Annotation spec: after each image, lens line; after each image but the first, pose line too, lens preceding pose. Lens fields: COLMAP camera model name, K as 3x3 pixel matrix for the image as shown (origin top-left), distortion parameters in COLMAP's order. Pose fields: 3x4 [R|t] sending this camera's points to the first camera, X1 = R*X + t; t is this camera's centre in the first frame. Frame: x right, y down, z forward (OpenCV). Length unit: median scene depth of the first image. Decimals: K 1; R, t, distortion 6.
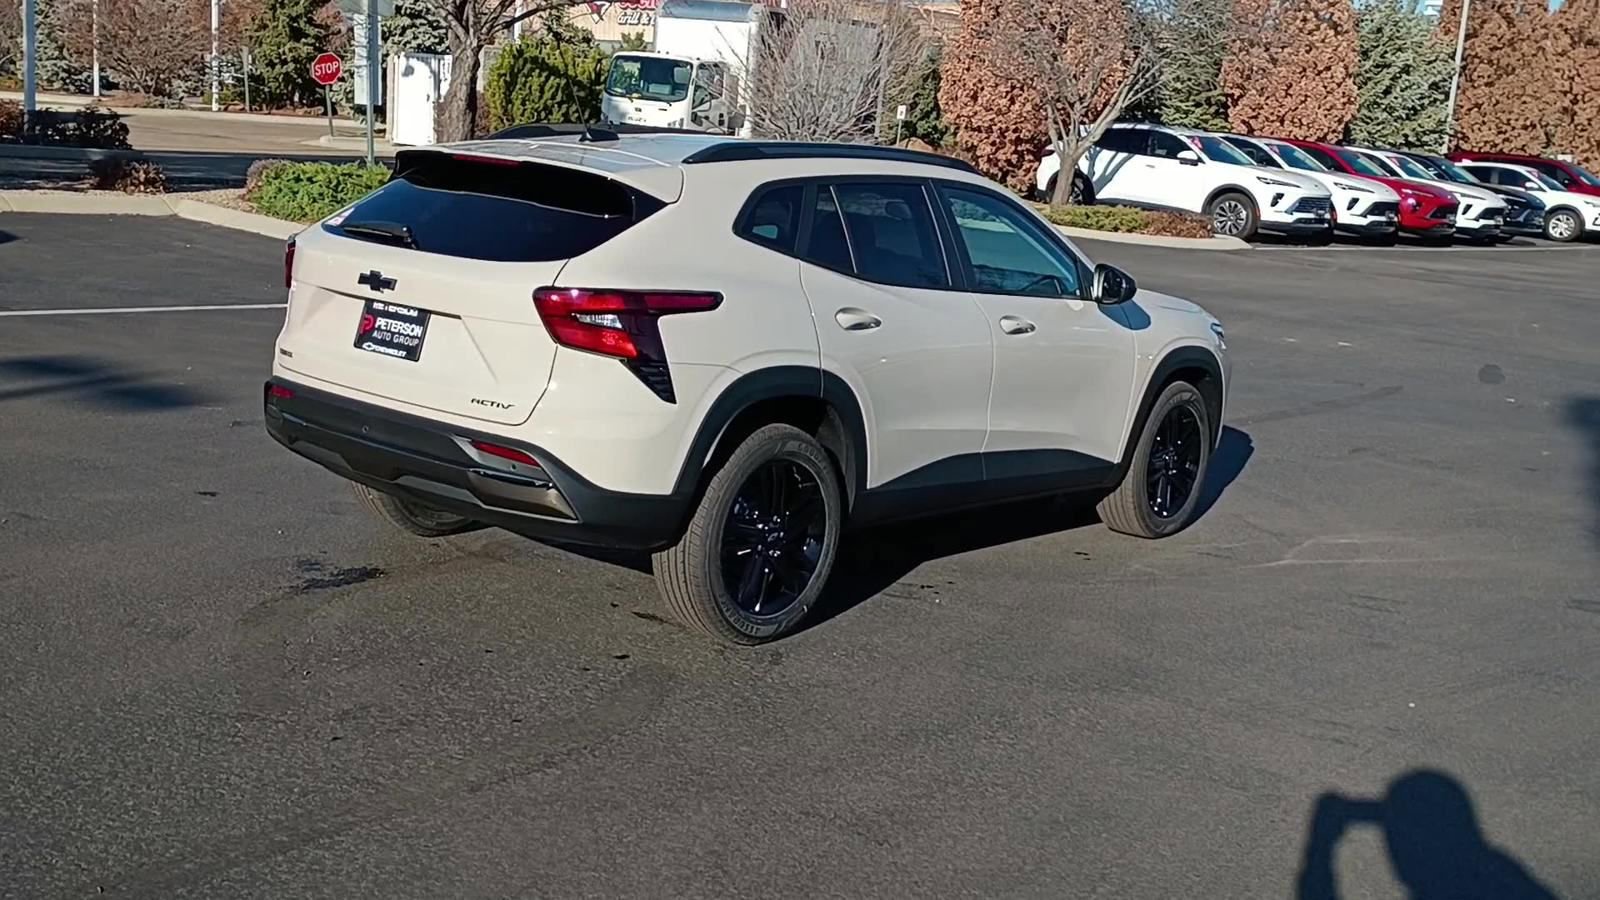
lens RADIAL K [[1723.6, 0, 785.2], [0, 1723.6, 465.6], [0, 0, 1]] dist [0.040321, 0.000000]
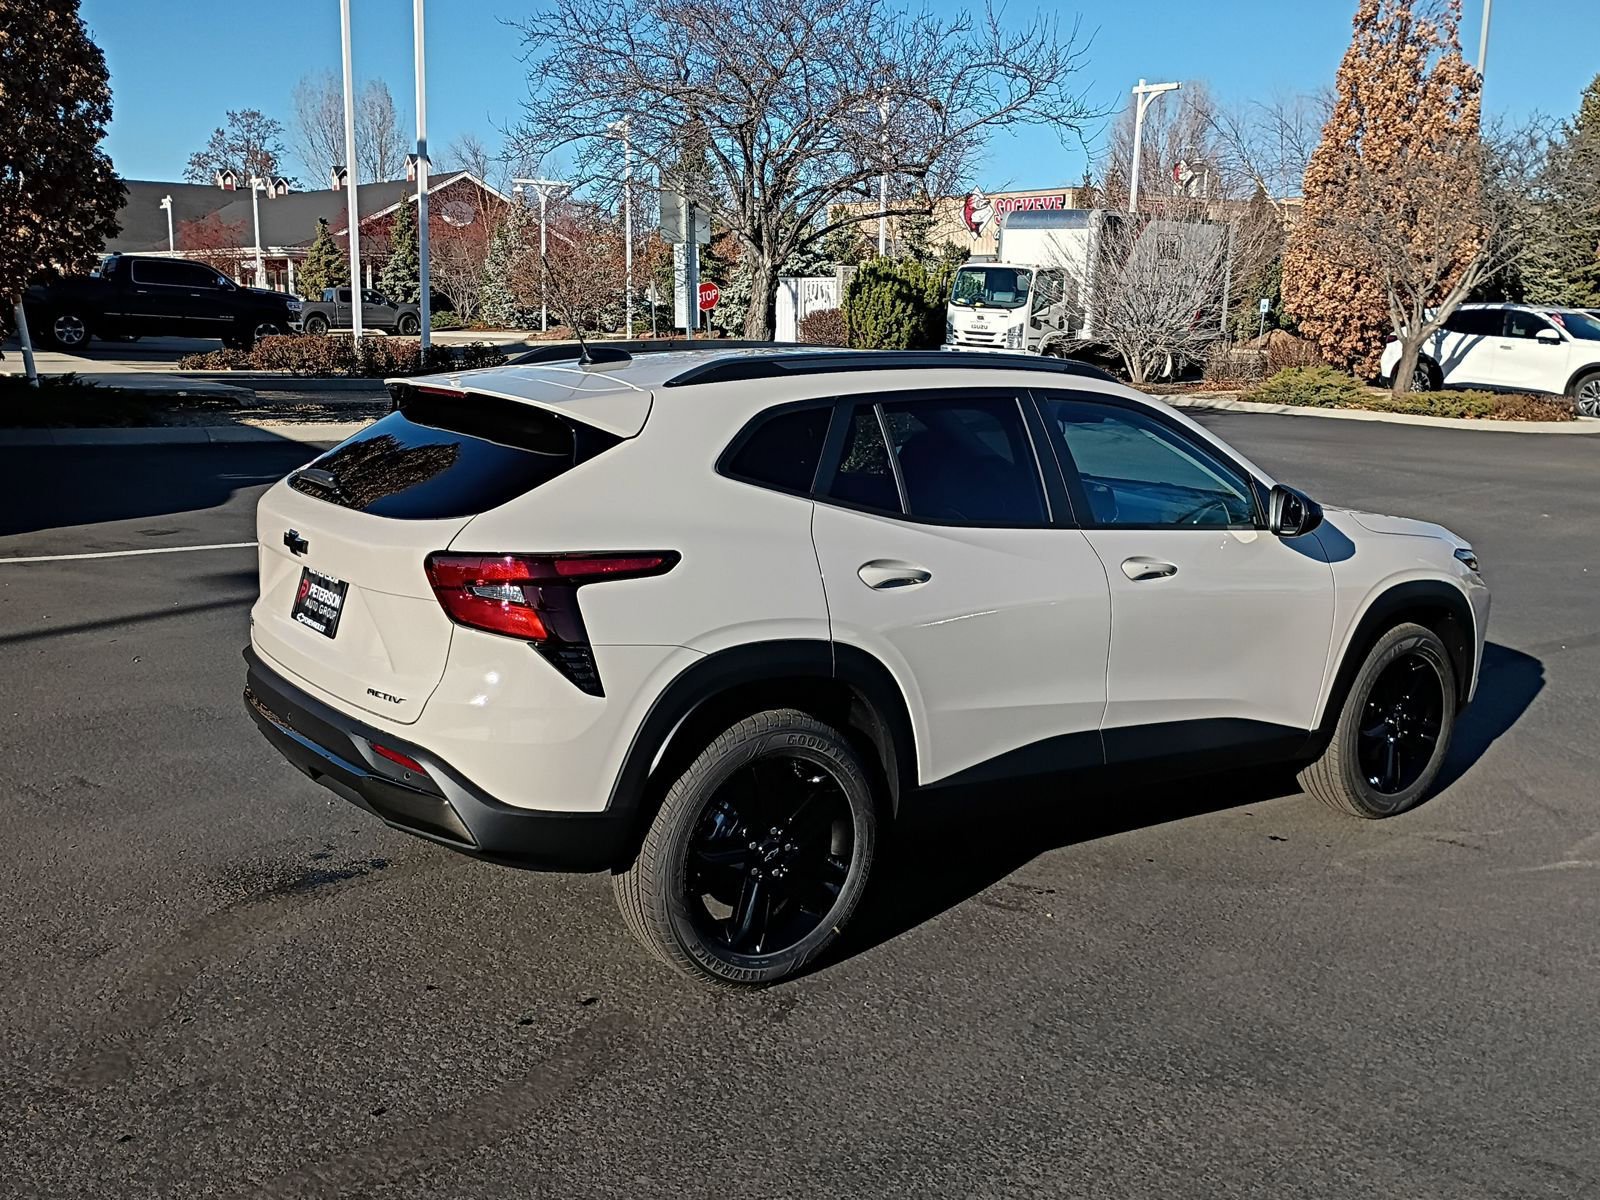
lens RADIAL K [[1549.0, 0, 798.2], [0, 1549.0, 595.0], [0, 0, 1]] dist [0.045438, 0.000000]
pose [[0.969788, -0.008191, -0.243812, 0.127142], [0.001427, 0.999610, -0.027904, -0.041124], [0.243945, 0.026713, 0.969421, 0.225676]]
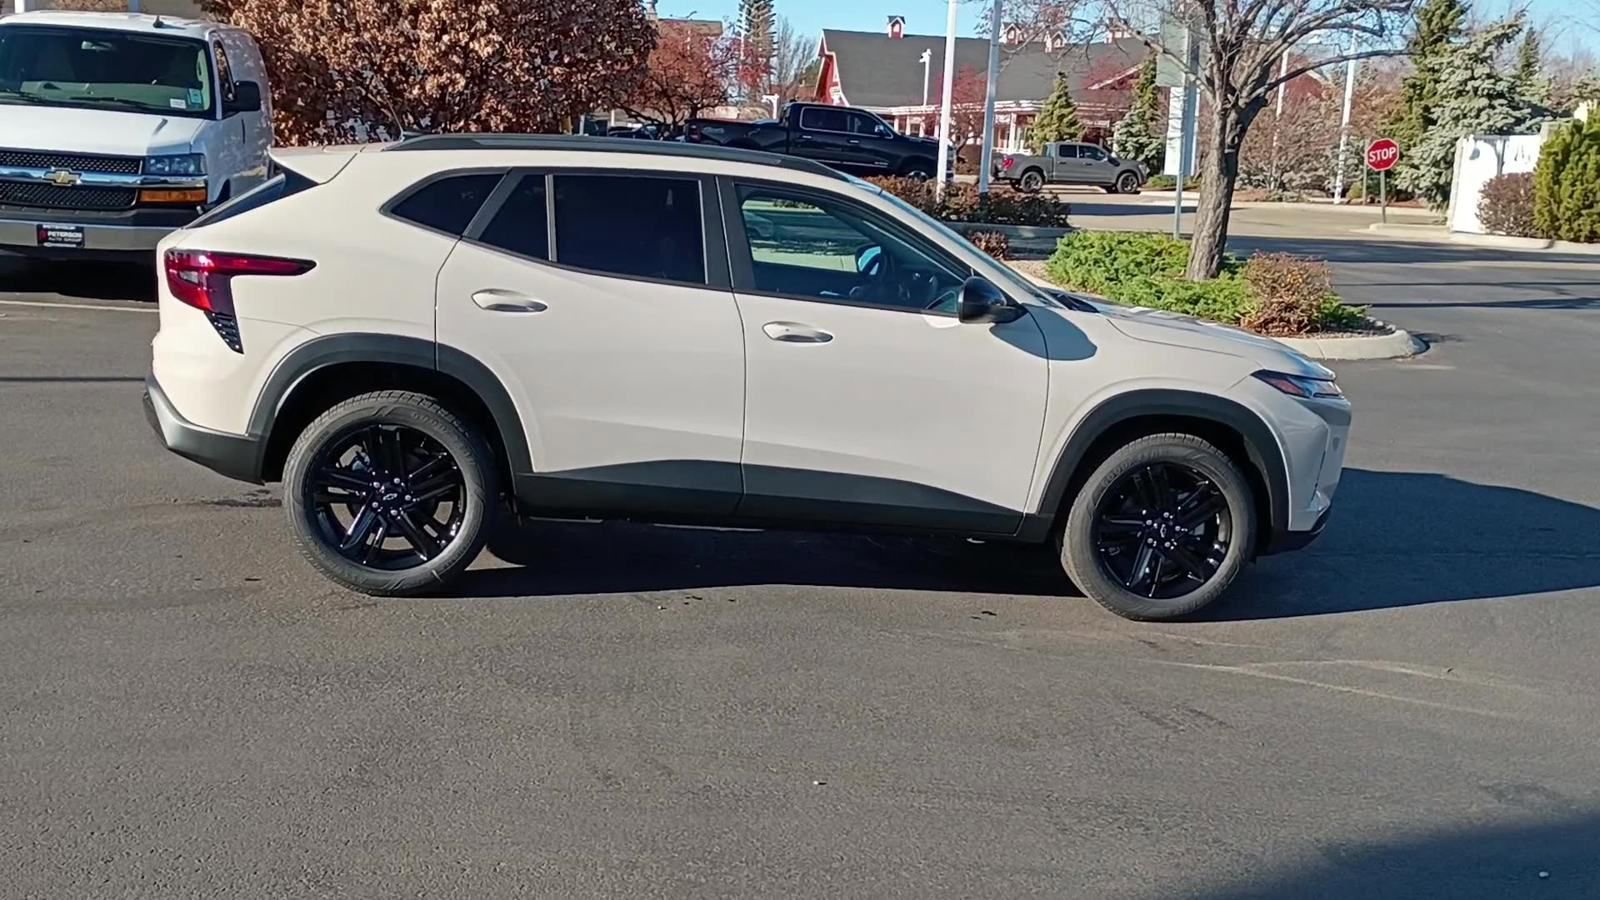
lens RADIAL K [[1723.6, 0, 780.6], [0, 1723.6, 443.6], [0, 0, 1]] dist [0.040321, 0.000000]
pose [[0.735352, 0.084185, -0.672436, 0.631388], [-0.133939, 0.990736, -0.022437, -0.000122], [0.664318, 0.106565, 0.739815, 0.266837]]
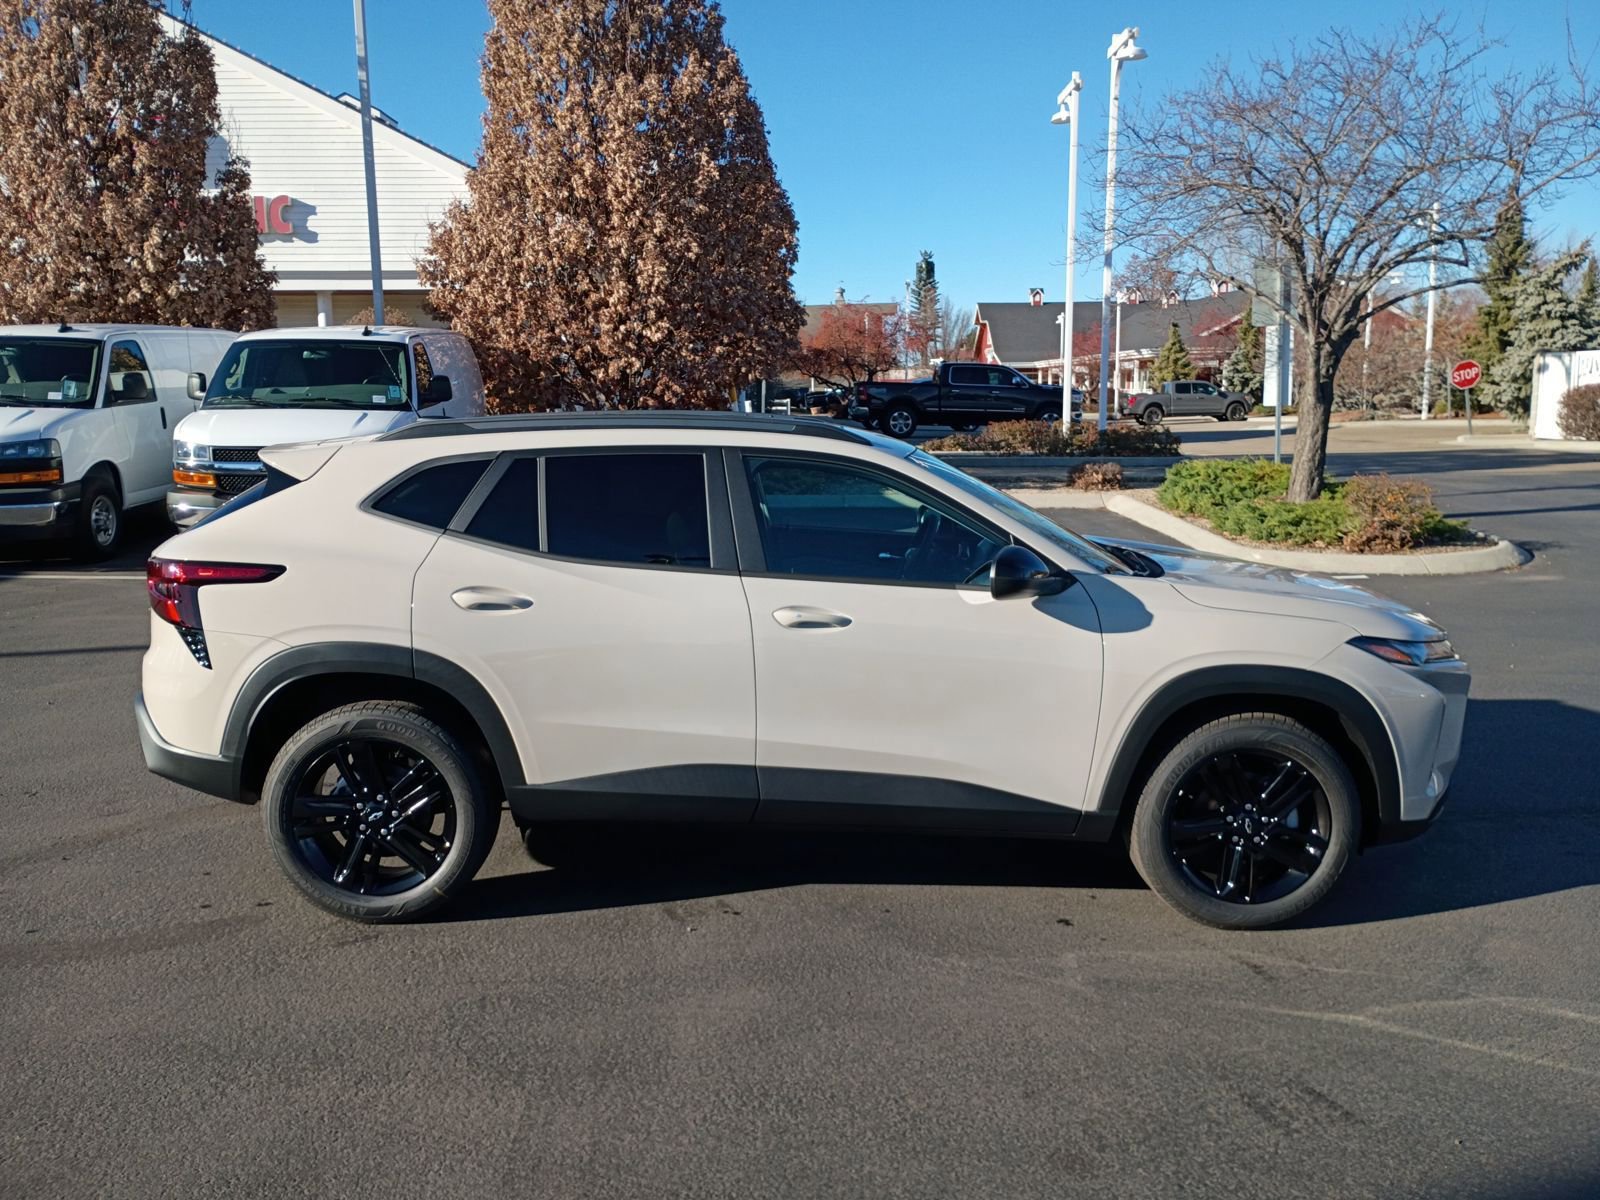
lens RADIAL K [[1342.1, 0, 772.9], [0, 1342.1, 628.0], [0, 0, 1]] dist [0.044323, -0.029986]
pose [[0.636458, 0.053952, -0.769422, 0.514012], [-0.098682, 0.995048, -0.011856, -0.056090], [0.764972, 0.083474, 0.638631, 0.484843]]
